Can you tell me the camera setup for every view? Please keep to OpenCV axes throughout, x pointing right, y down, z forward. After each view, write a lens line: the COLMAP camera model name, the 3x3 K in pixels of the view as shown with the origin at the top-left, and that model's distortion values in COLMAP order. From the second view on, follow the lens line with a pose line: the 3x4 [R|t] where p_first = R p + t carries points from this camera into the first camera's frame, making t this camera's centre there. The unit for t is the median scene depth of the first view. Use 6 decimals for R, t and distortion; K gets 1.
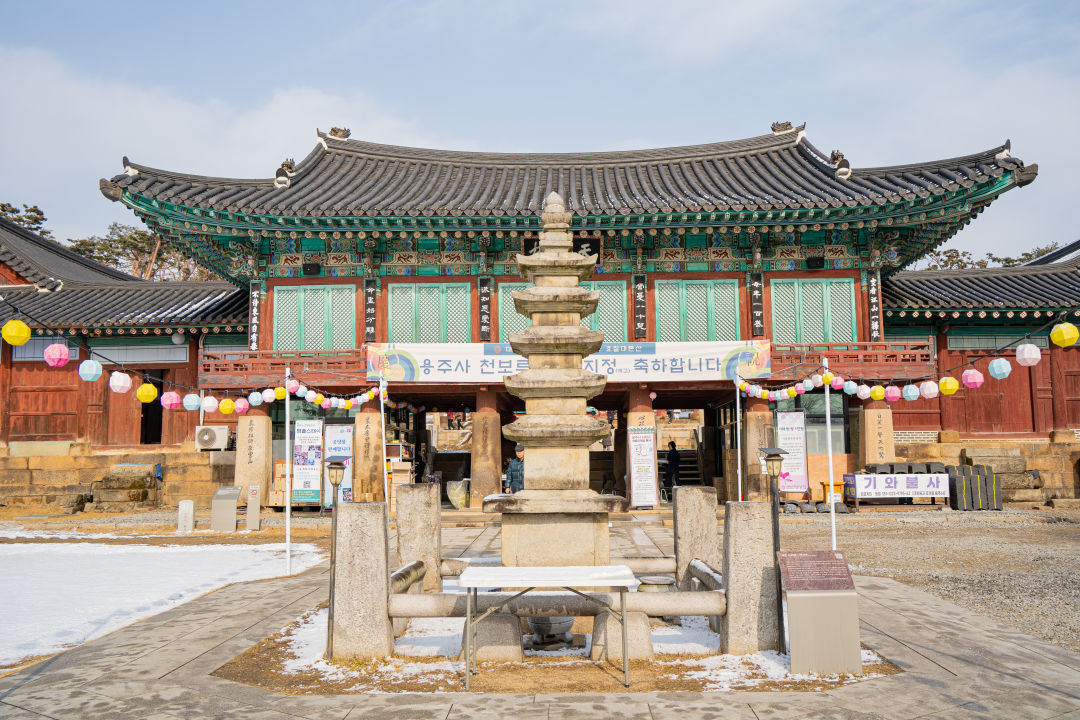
lens RADIAL K [[985.2, 0, 540.6], [0, 985.2, 362.0], [0, 0, 1]] dist [0.000761, 0.000000]
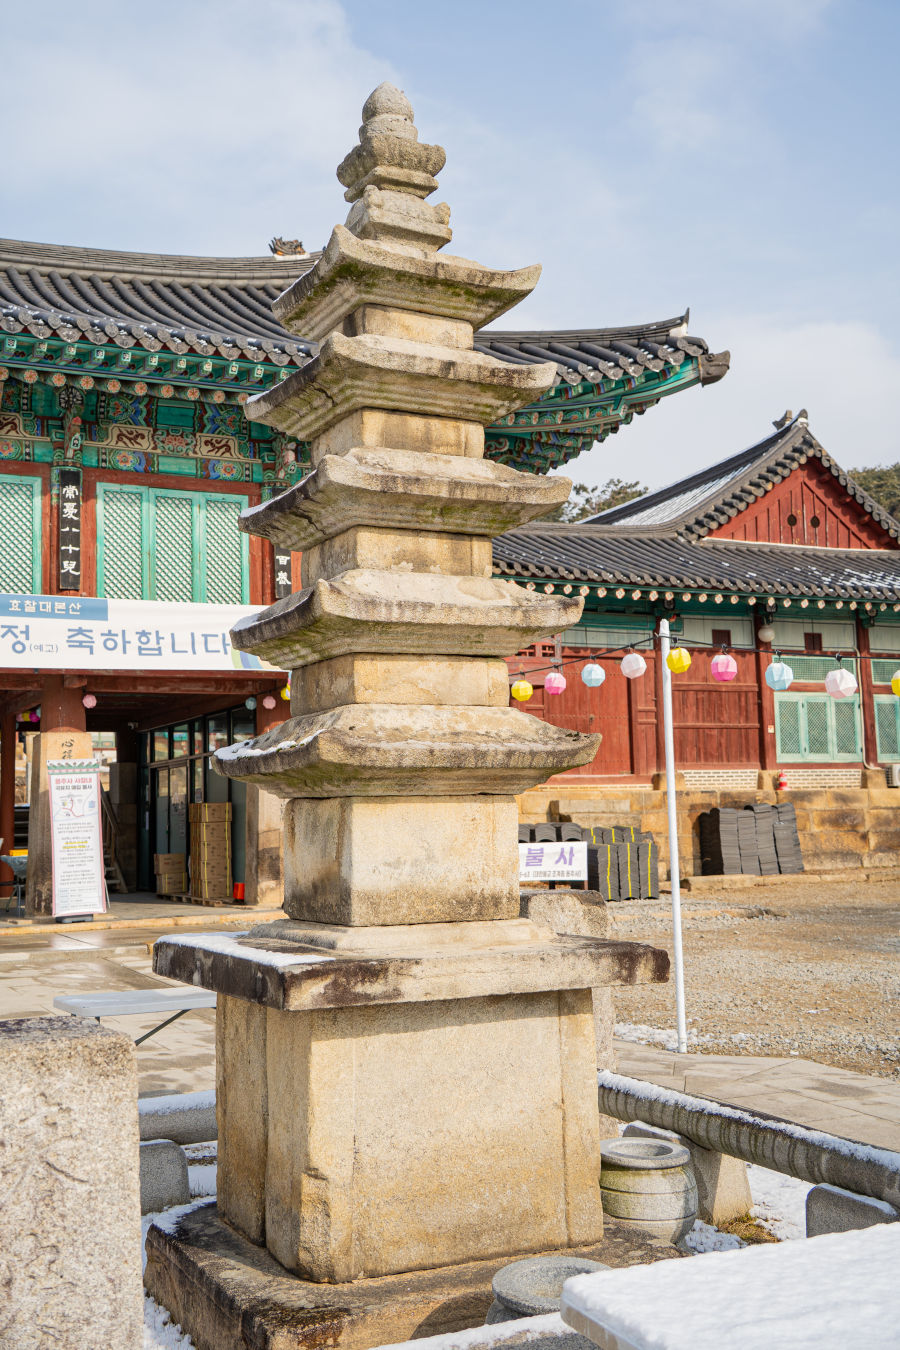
lens RADIAL K [[1484.5, 0, 447.9], [0, 1484.5, 667.7], [0, 0, 1]] dist [0.108479, 0.000000]
pose [[0.884905, 0.039009, 0.464136, -0.088676], [-0.038305, 0.999206, -0.010947, 0.018171], [-0.464195, -0.008092, 0.885696, 0.211258]]
